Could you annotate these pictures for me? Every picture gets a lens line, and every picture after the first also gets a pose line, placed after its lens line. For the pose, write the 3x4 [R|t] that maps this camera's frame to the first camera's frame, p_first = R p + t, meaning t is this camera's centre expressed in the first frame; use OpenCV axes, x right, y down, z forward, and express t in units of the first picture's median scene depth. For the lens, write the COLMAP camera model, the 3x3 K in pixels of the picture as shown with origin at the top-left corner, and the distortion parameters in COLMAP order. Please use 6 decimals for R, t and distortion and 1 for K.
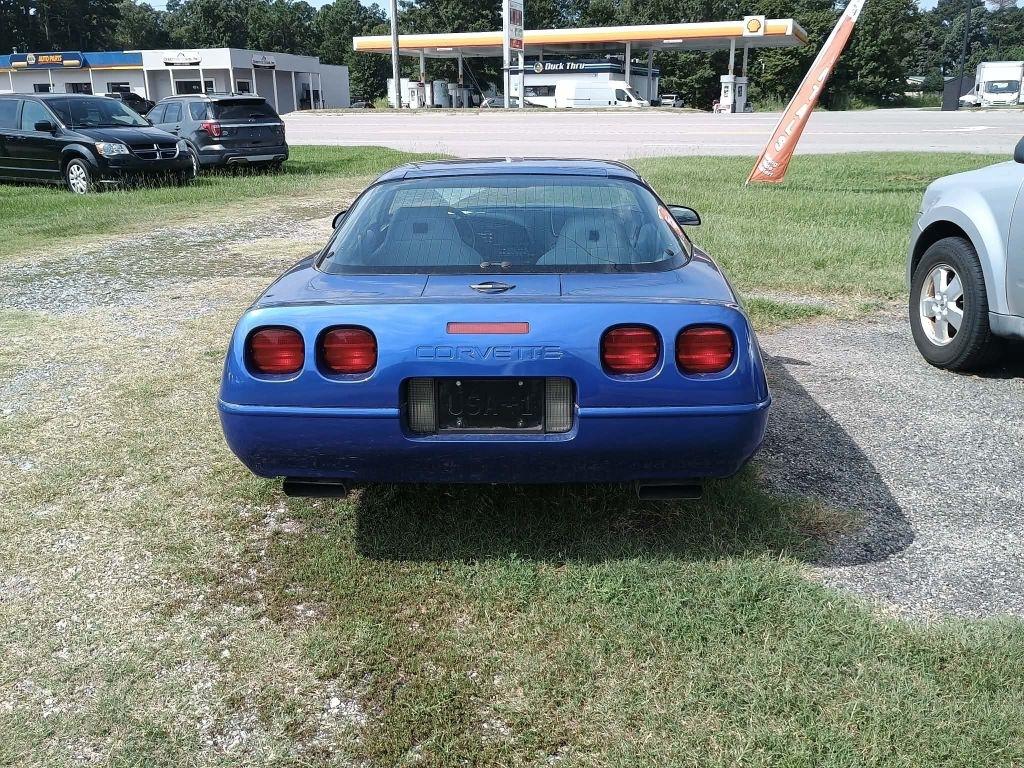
lens RADIAL K [[886.4, 0, 514.2], [0, 886.4, 381.1], [0, 0, 1]] dist [0.065812, -0.088990]
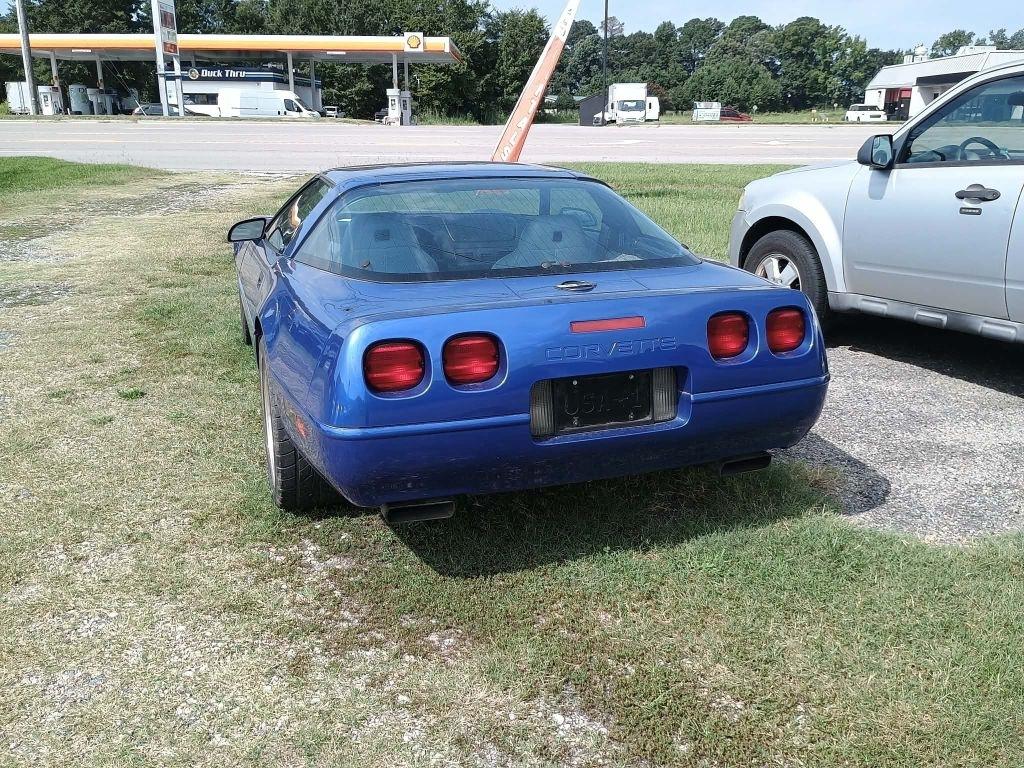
lens RADIAL K [[886.4, 0, 524.2], [0, 886.4, 377.5], [0, 0, 1]] dist [0.065812, -0.088990]
pose [[0.928668, -0.092356, 0.359230, -0.082907], [0.098166, 0.995168, 0.002077, -0.001922], [-0.357686, 0.033335, 0.933247, 0.015383]]
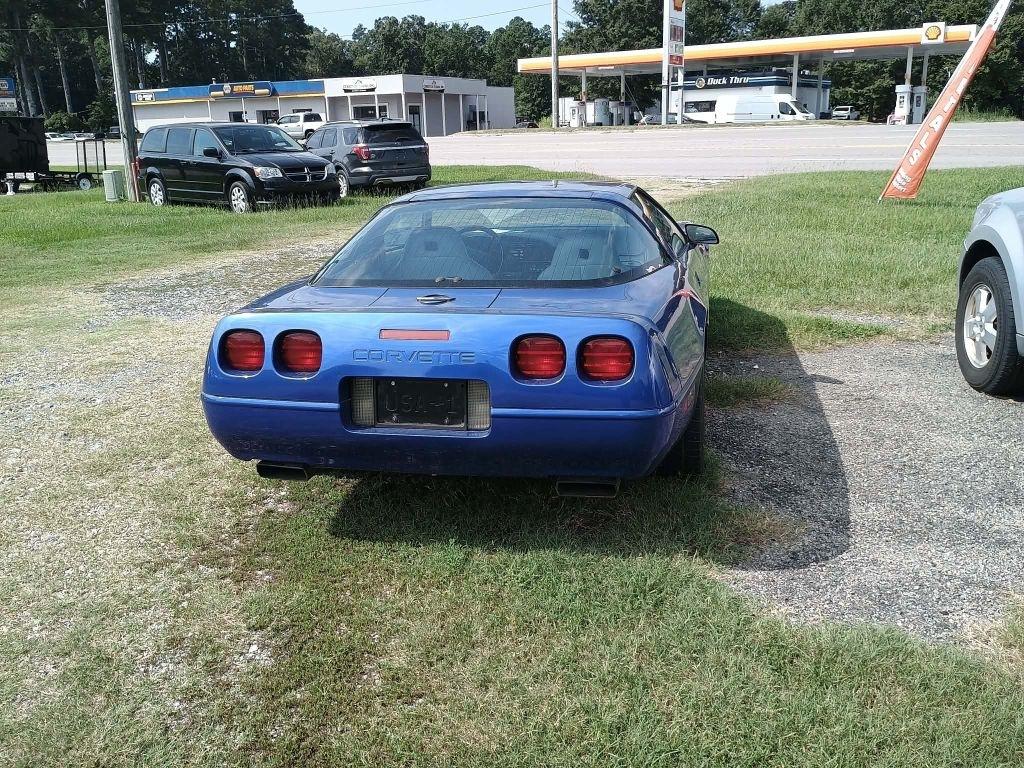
lens RADIAL K [[886.4, 0, 518.5], [0, 886.4, 384.1], [0, 0, 1]] dist [0.065812, -0.088990]
pose [[0.984184, 0.030491, -0.174503, 0.051245], [-0.033057, 0.999384, -0.011814, 0.002059], [0.174035, 0.017396, 0.984586, -0.015877]]
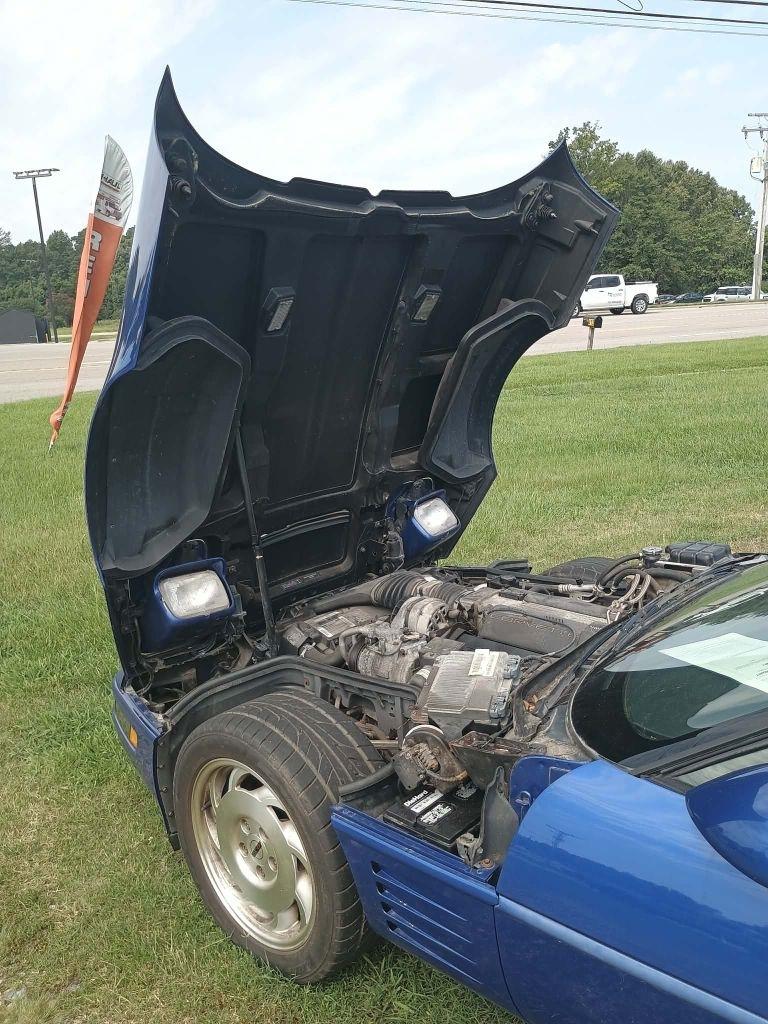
lens RADIAL K [[886.4, 0, 399.3], [0, 886.4, 529.0], [0, 0, 1]] dist [0.065812, -0.088990]
pose [[0.637301, -0.207556, 0.742138, -0.136992], [0.272042, 0.961636, 0.035332, -0.097144], [-0.721000, 0.179376, 0.669316, 0.281401]]
